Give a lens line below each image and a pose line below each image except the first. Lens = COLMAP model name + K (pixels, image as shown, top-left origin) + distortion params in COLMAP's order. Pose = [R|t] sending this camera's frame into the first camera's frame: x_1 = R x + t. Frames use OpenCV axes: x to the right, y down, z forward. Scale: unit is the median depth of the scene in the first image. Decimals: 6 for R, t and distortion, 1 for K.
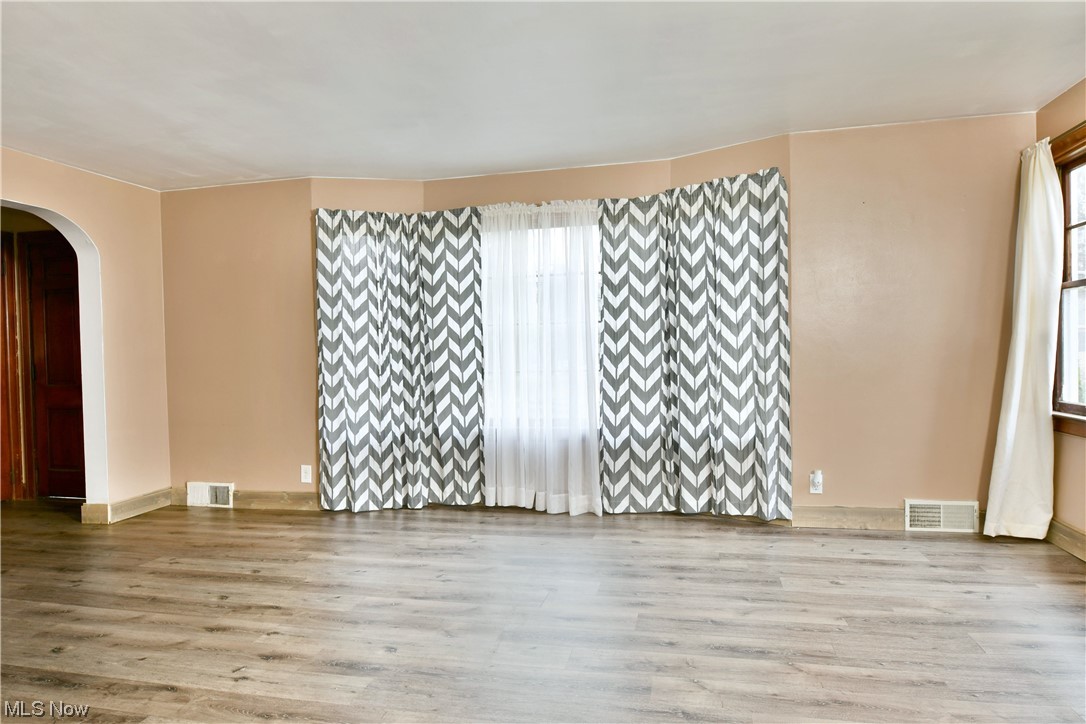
lens RADIAL K [[676.4, 0, 541.7], [0, 676.4, 366.4], [0, 0, 1]] dist [-0.011858, -0.004808]
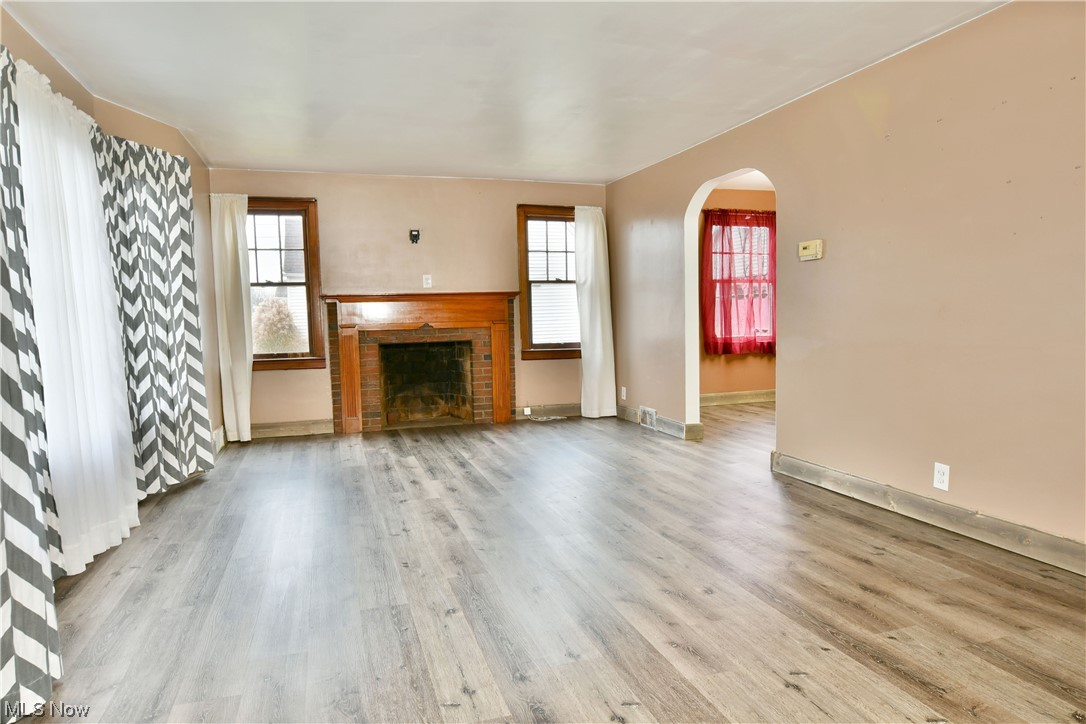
lens RADIAL K [[676.4, 0, 538.1], [0, 676.4, 363.8], [0, 0, 1]] dist [-0.011858, -0.004808]
pose [[-0.508347, -0.033441, 0.860503, -1.150033], [0.051569, 0.996270, 0.069182, -0.000891], [-0.859607, 0.079544, -0.504726, 1.347516]]
